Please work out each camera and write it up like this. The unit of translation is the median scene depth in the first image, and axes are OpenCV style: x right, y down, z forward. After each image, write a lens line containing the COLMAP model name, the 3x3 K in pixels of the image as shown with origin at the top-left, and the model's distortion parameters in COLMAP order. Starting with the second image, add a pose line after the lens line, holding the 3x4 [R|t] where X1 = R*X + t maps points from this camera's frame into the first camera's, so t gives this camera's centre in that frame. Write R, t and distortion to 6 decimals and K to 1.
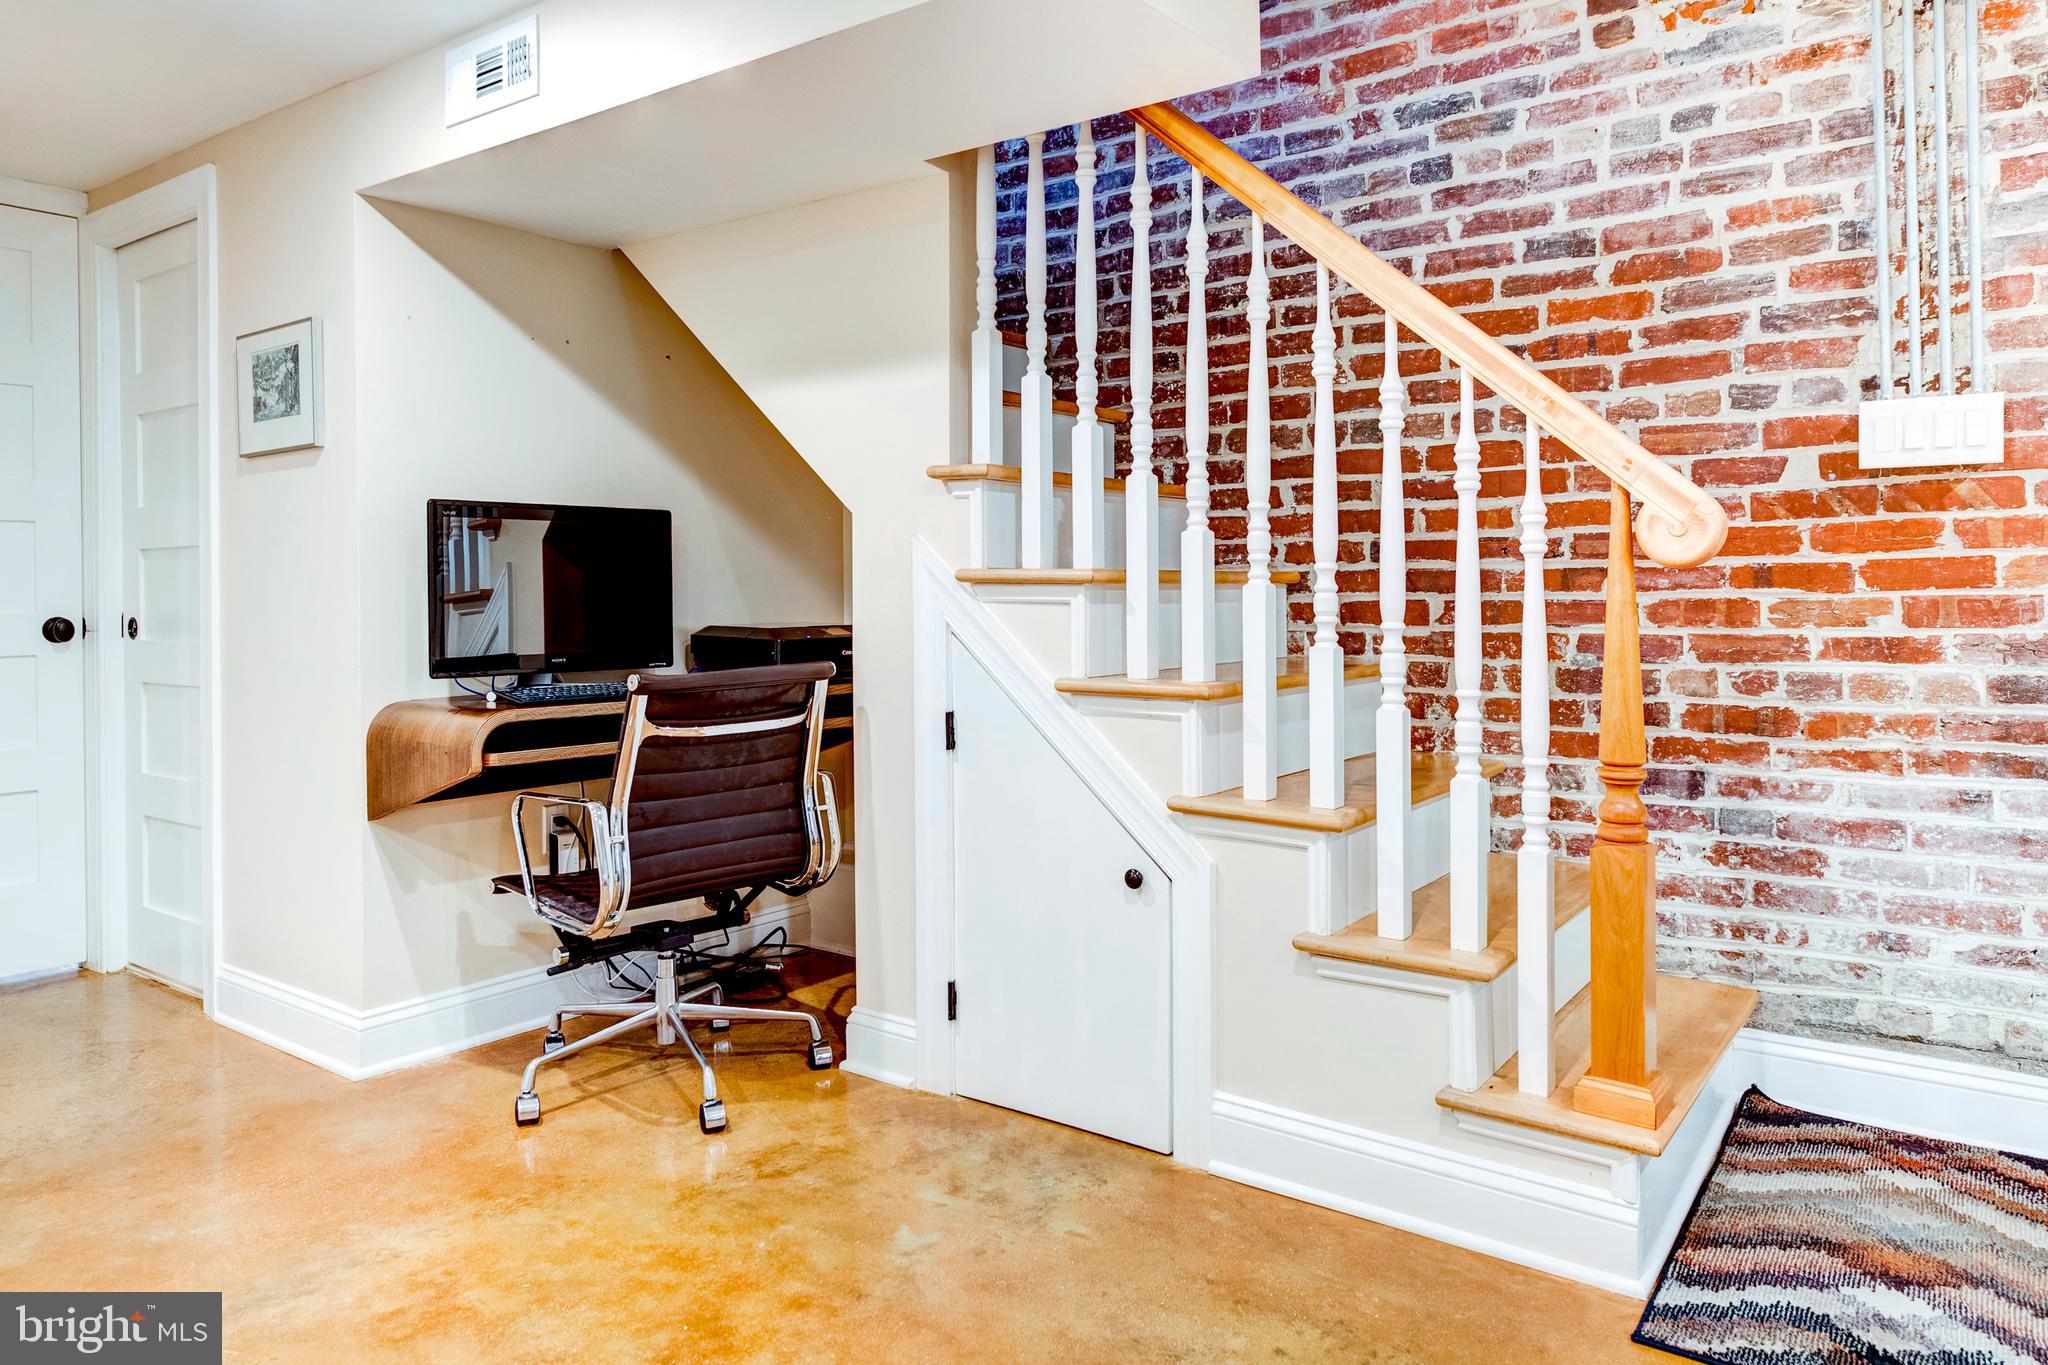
lens RADIAL K [[1420.1, 0, 996.0], [0, 1420.1, 600.7], [0, 0, 1]] dist [0.005102, -0.000550]
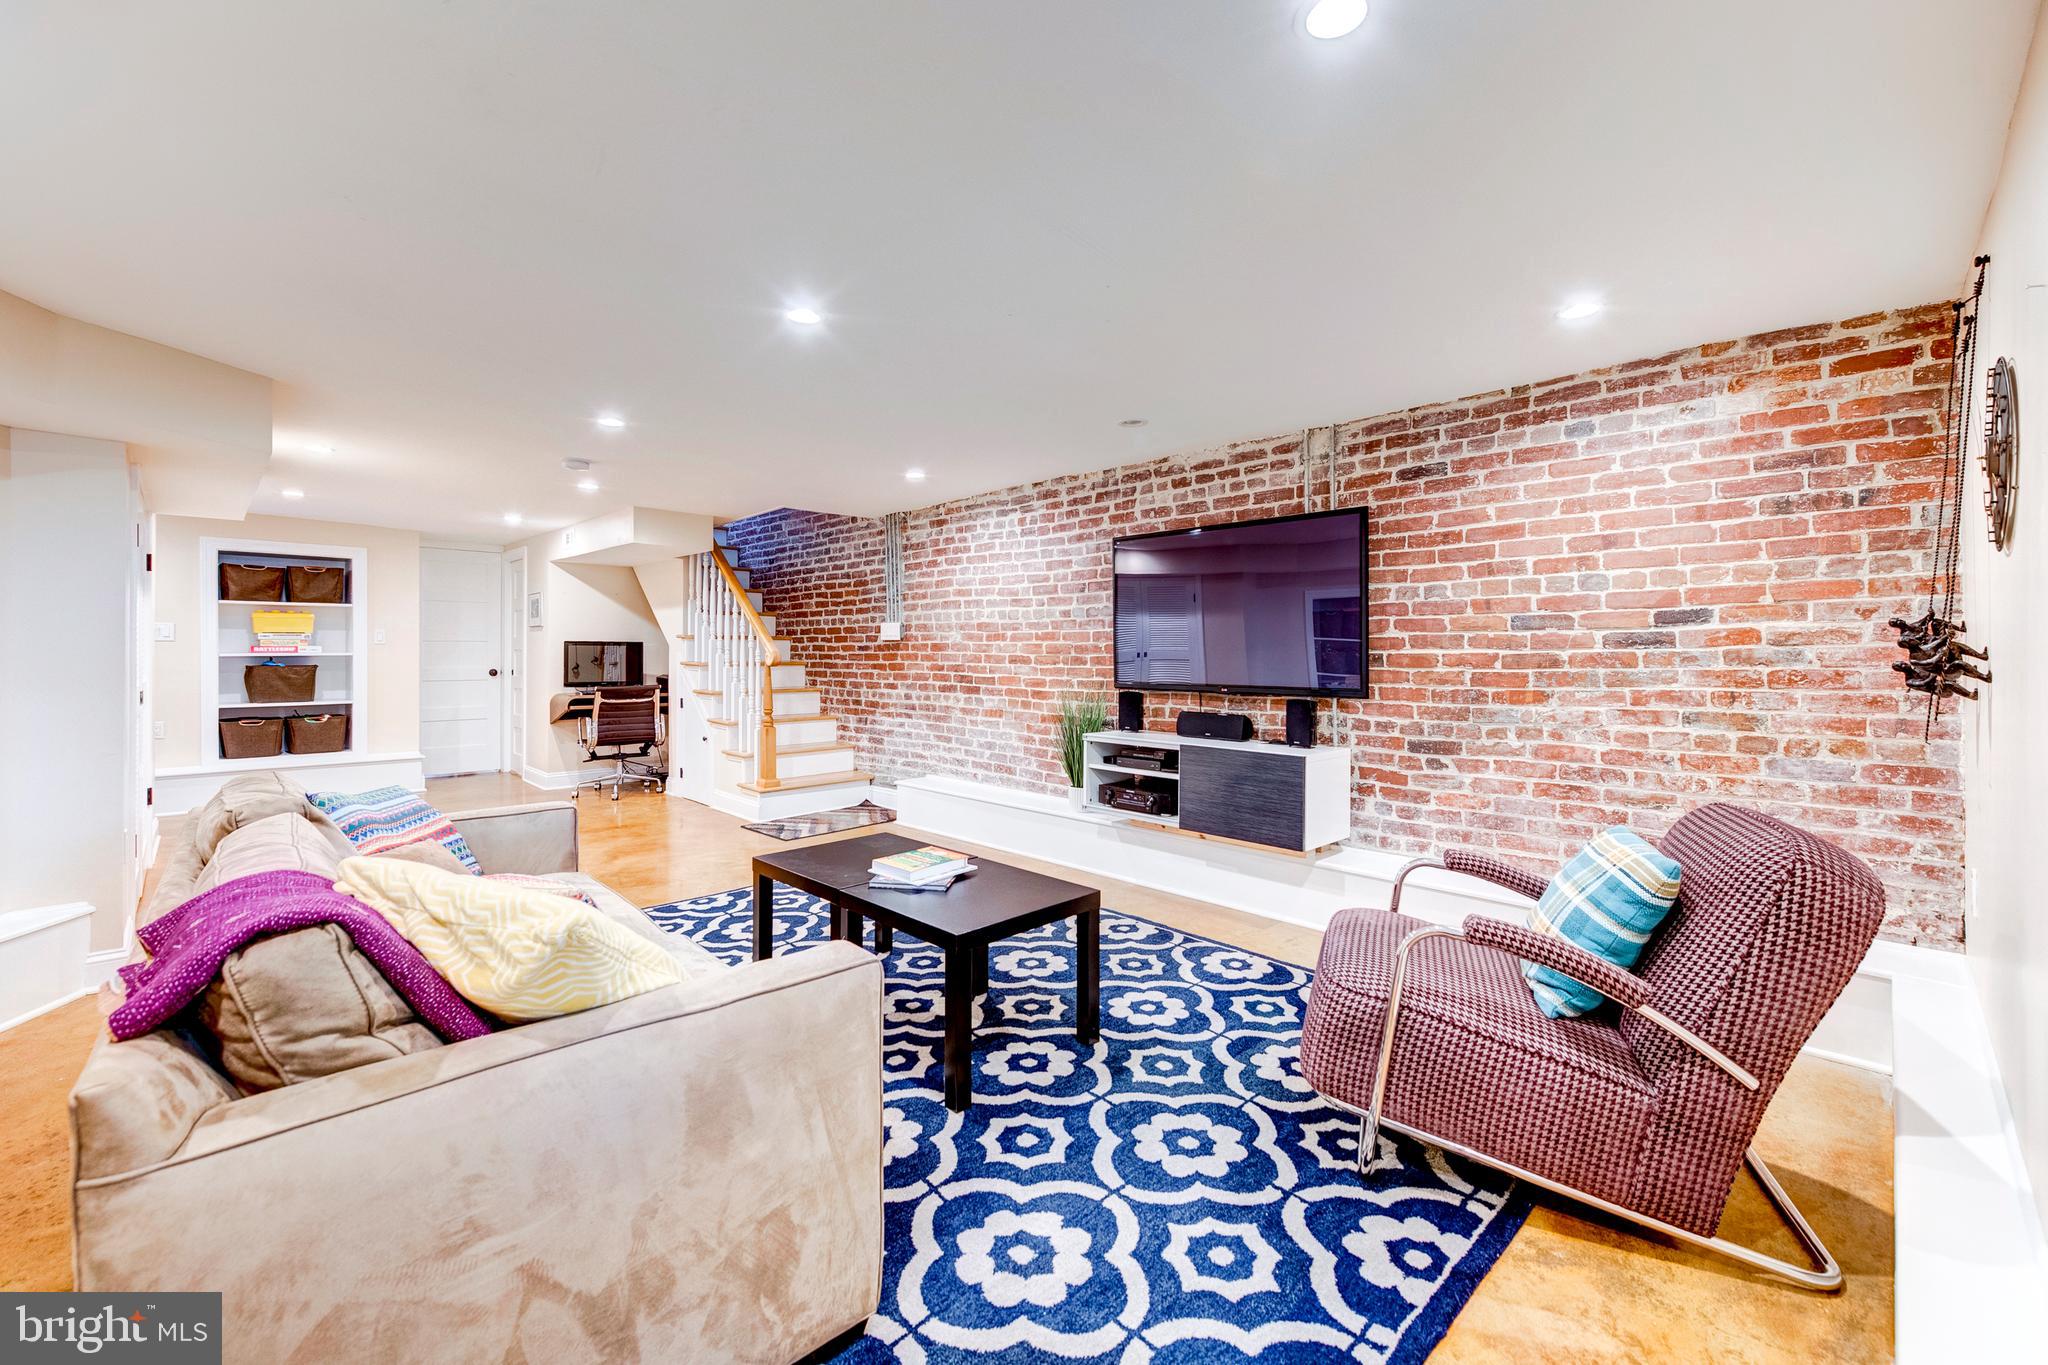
lens RADIAL K [[849.8, 0, 1015.6], [0, 849.8, 648.8], [0, 0, 1]] dist [0.001298, 0.000021]
pose [[0.989558, 0.010465, -0.143756, 1.262062], [-0.011830, 0.999893, -0.008647, -0.050260], [0.143650, 0.010257, 0.989575, -1.224512]]
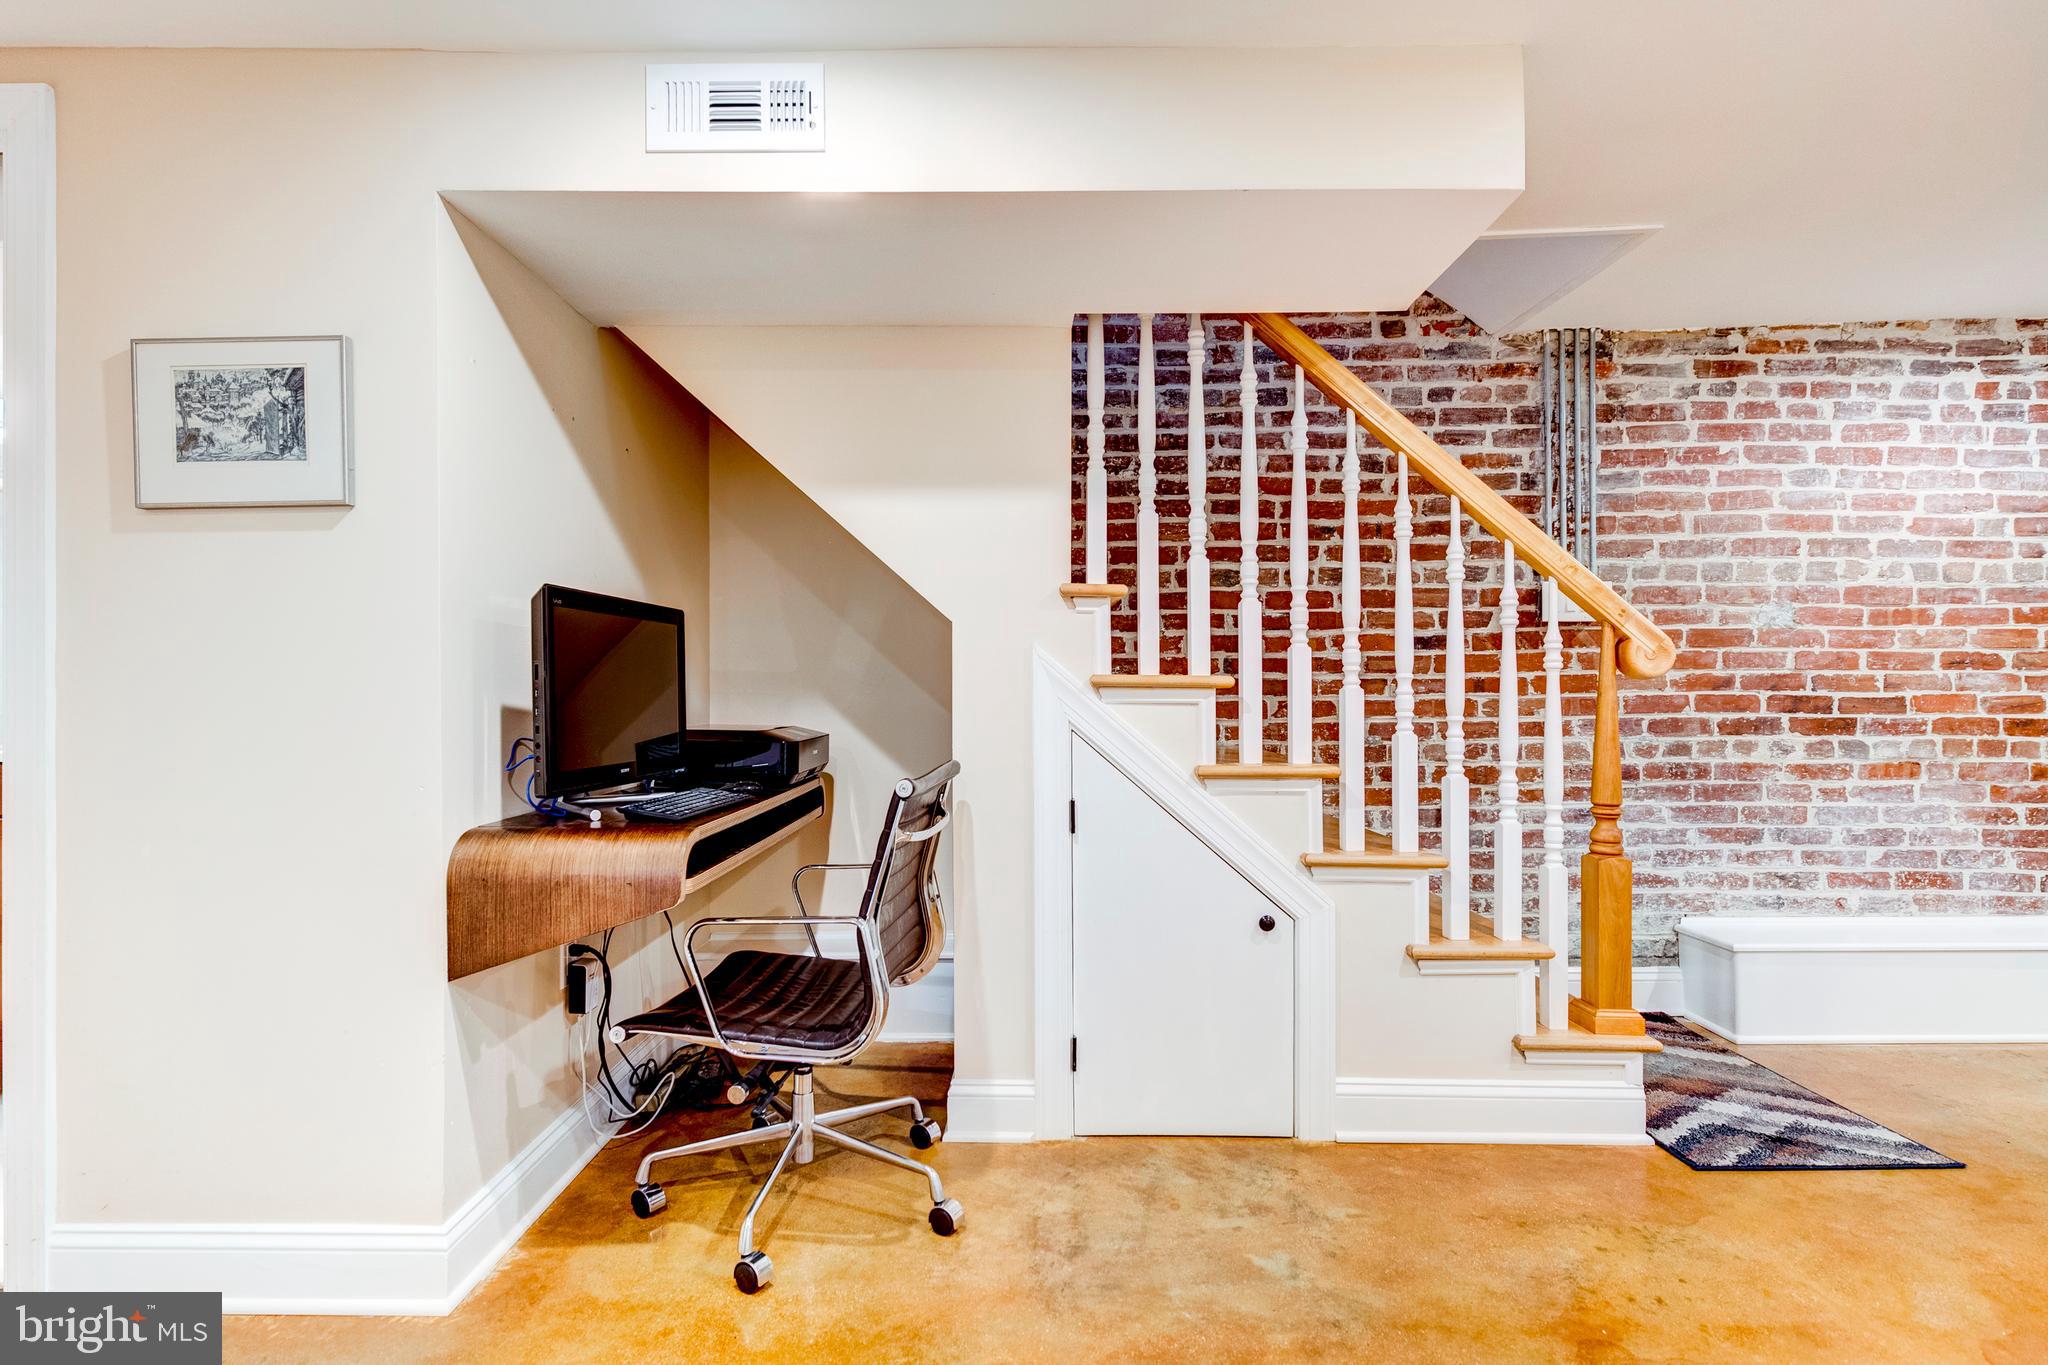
lens RADIAL K [[1050.0, 0, 1017.9], [0, 1050.0, 690.8], [0, 0, 1]] dist [0.001242, 0.000449]
pose [[0.795410, 0.003247, 0.606063, -0.610602], [0.005278, 0.999911, -0.012284, 0.001208], [-0.606049, 0.012970, 0.795322, 0.376801]]
